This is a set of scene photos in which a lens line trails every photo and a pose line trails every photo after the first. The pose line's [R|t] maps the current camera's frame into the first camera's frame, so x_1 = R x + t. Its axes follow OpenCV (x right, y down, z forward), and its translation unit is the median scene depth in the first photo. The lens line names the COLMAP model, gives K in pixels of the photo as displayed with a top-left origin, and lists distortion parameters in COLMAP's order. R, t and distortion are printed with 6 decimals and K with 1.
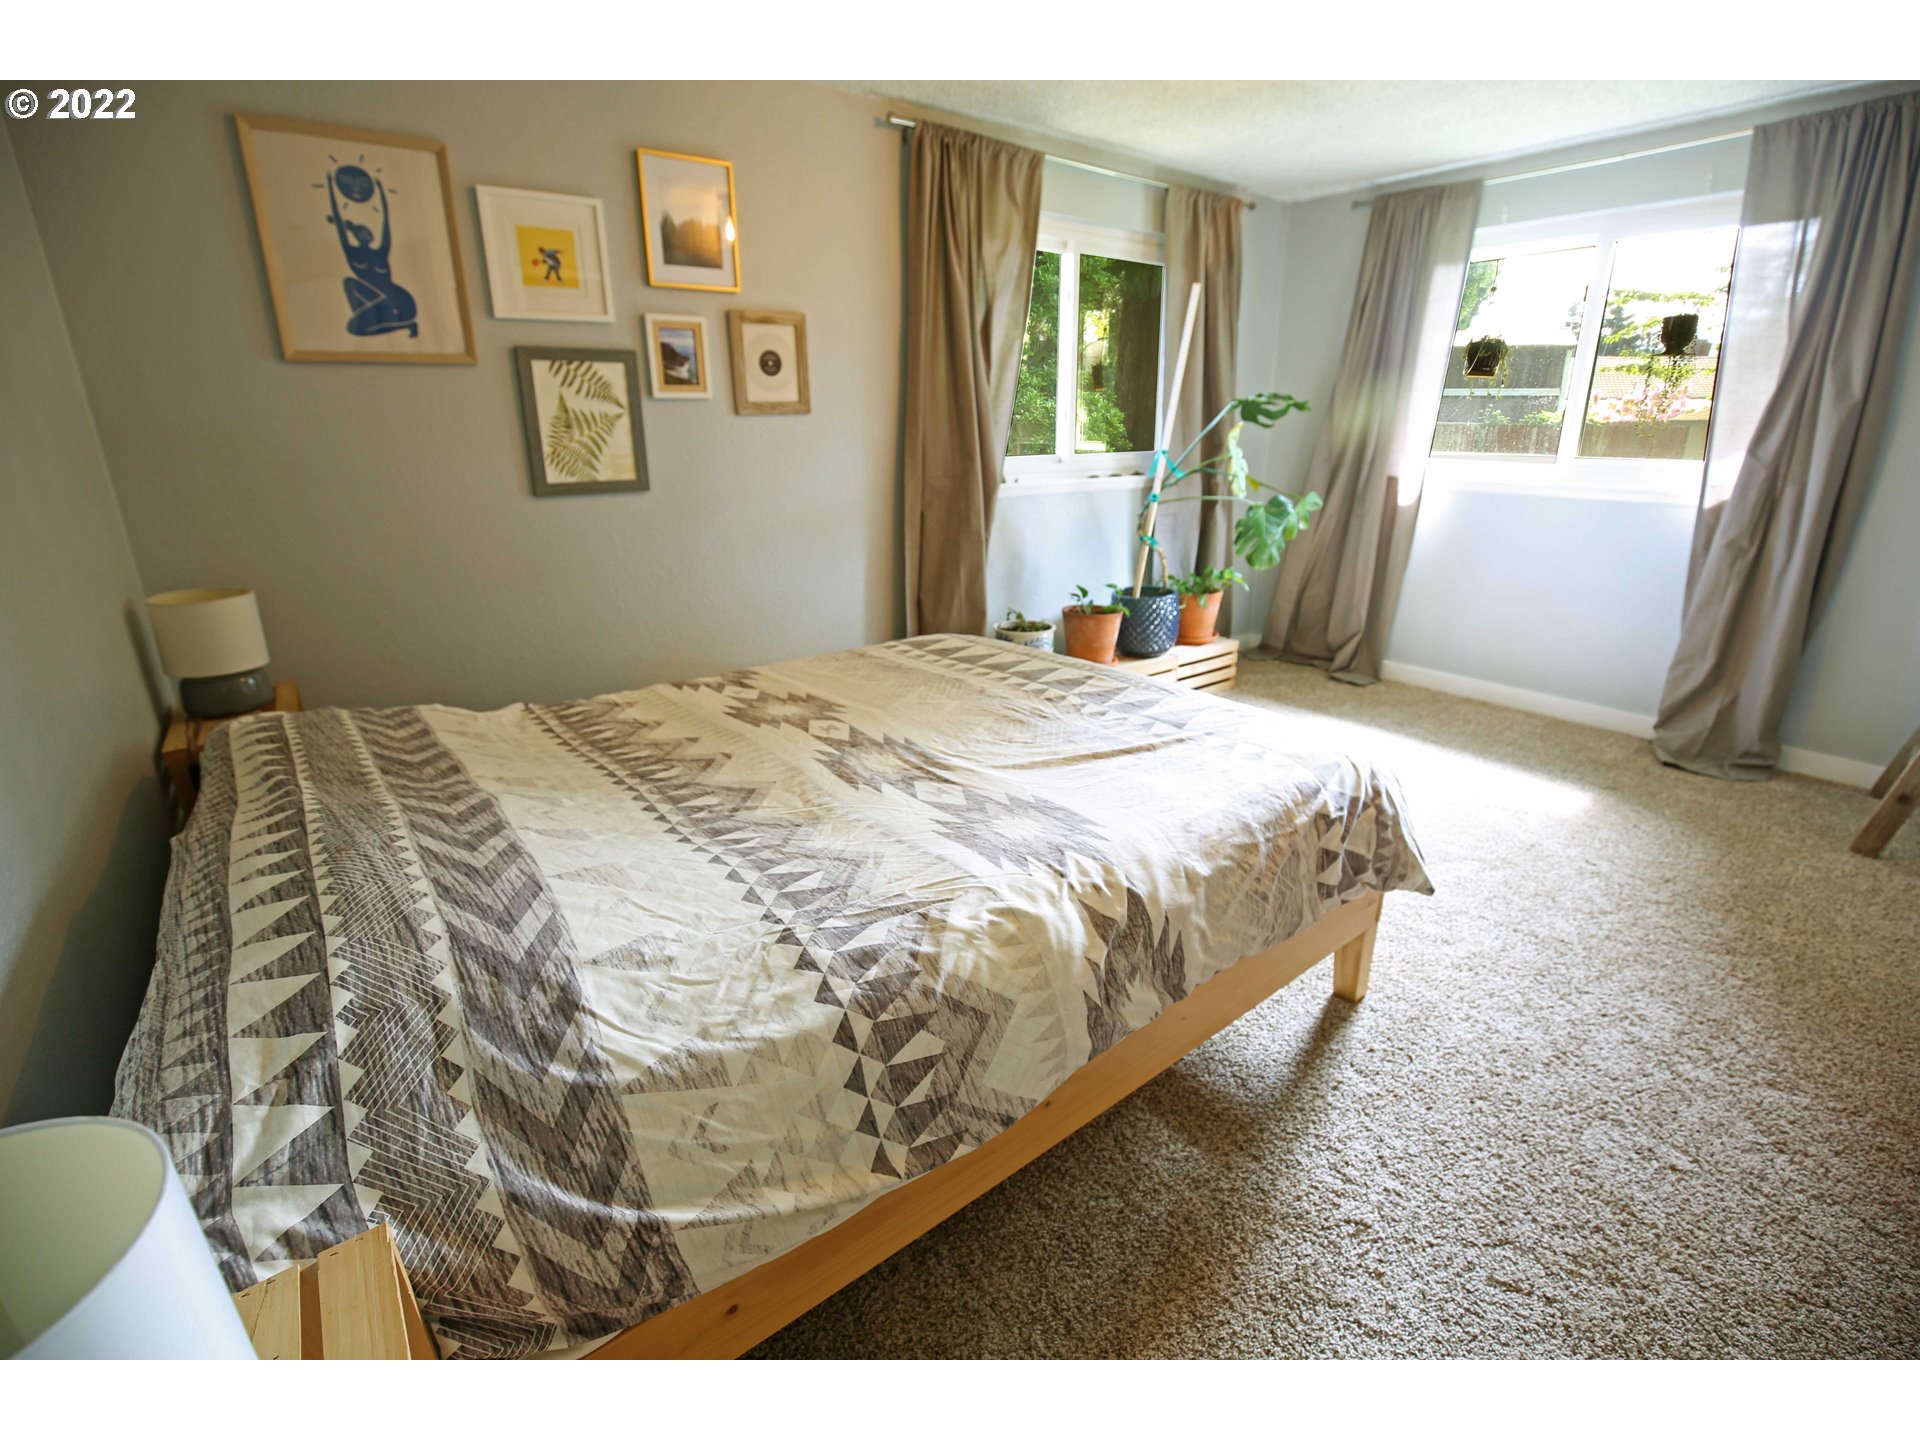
lens RADIAL K [[881.5, 0, 960.1], [0, 881.5, 712.9], [0, 0, 1]] dist [-0.036454, 0.006852]
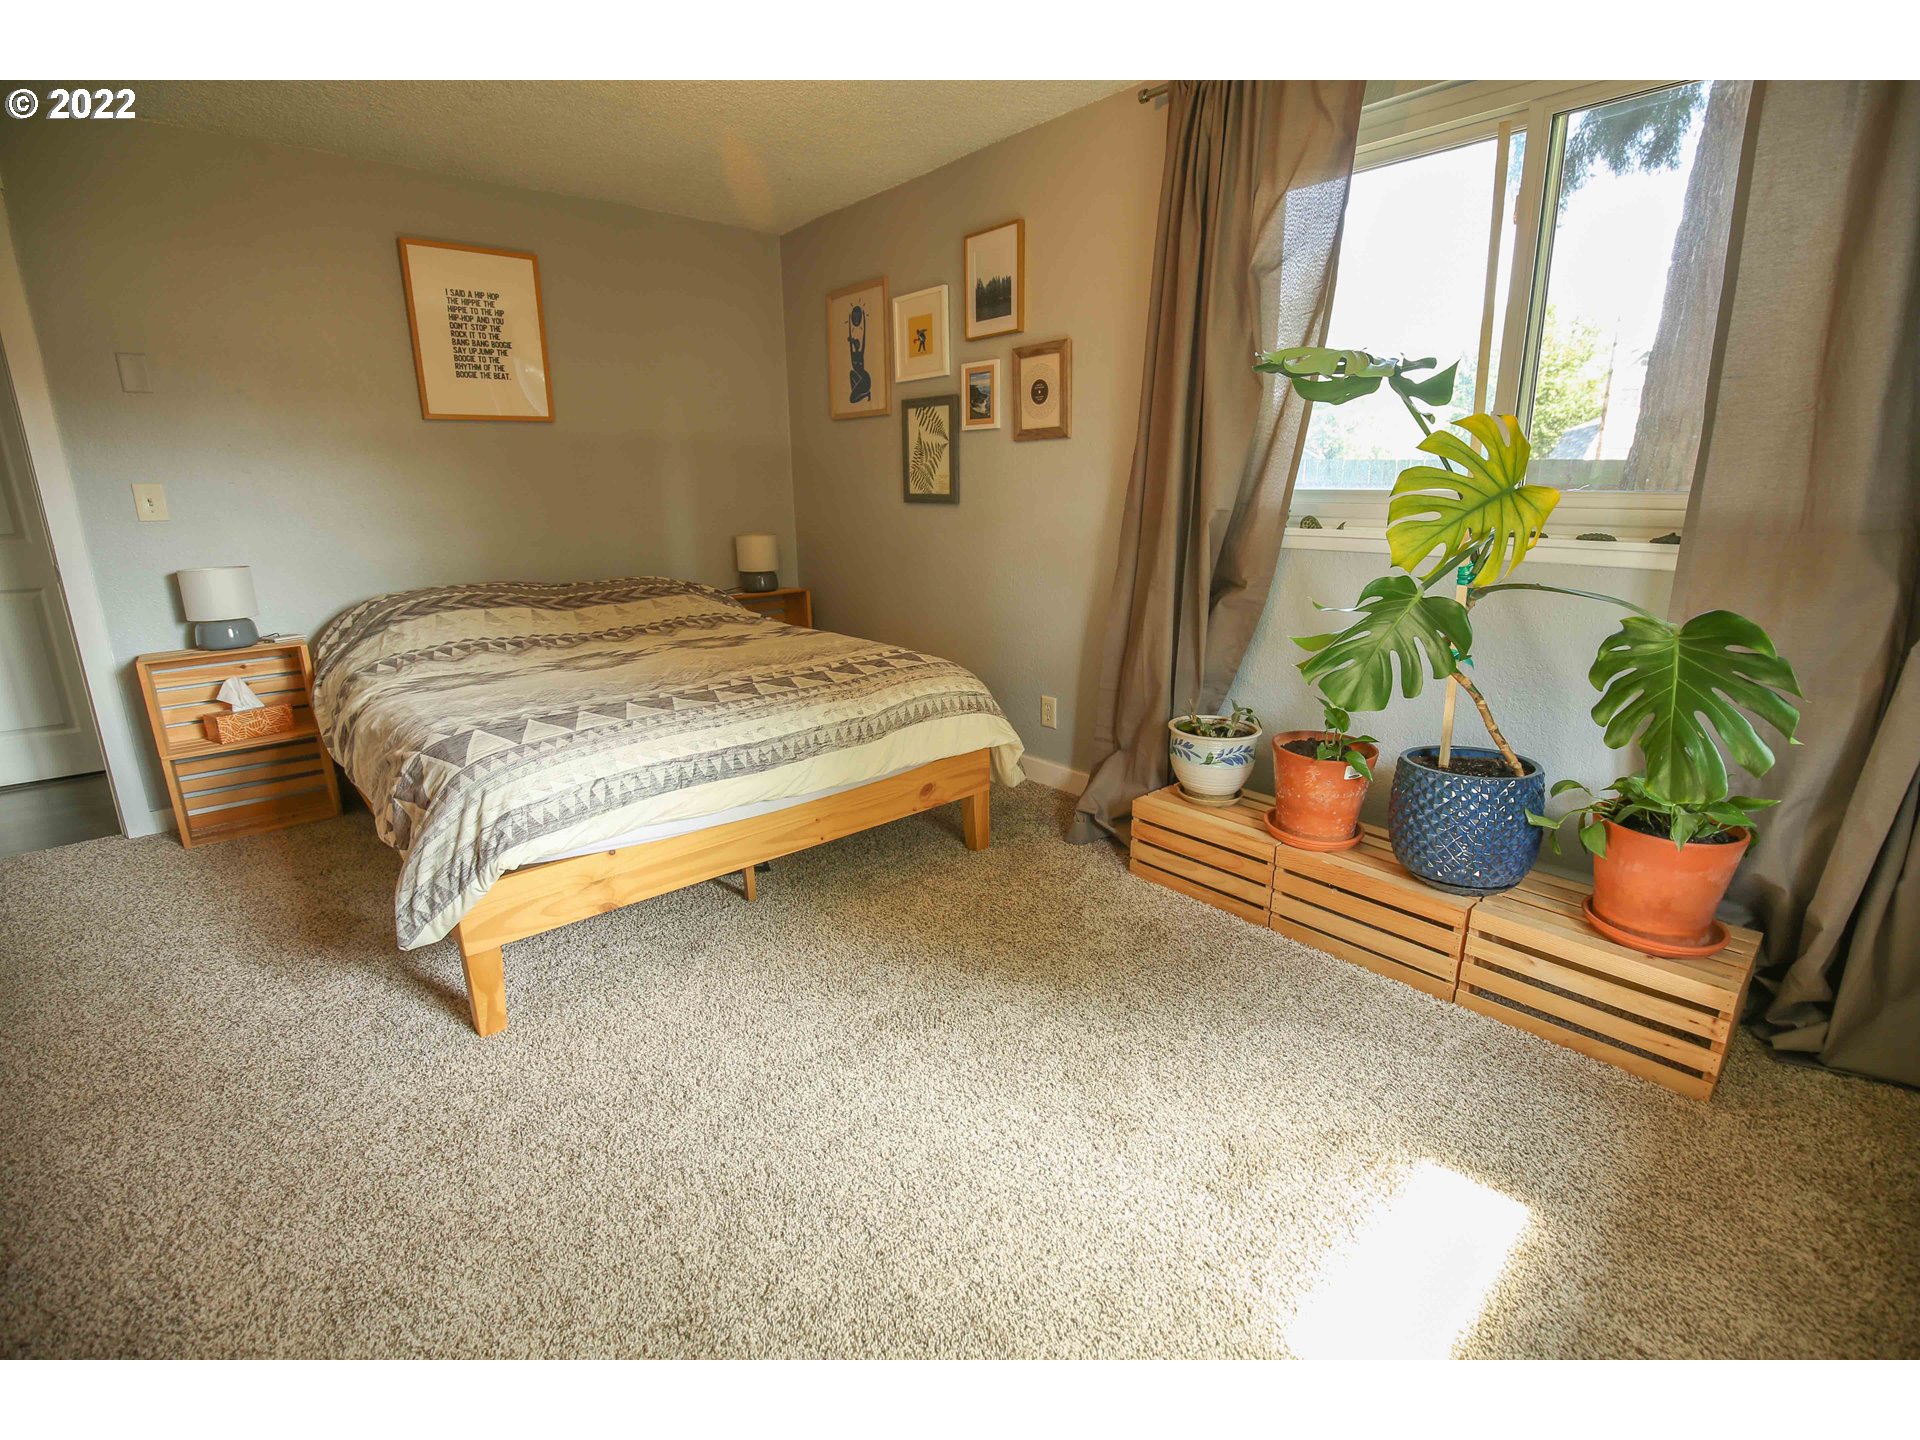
lens RADIAL K [[881.5, 0, 961.2], [0, 881.5, 712.9], [0, 0, 1]] dist [-0.036454, 0.006852]
pose [[0.059324, 0.263663, -0.962789, 0.987537], [-0.298079, 0.925164, 0.234992, -0.288236], [0.952696, 0.273046, 0.133477, 0.963184]]
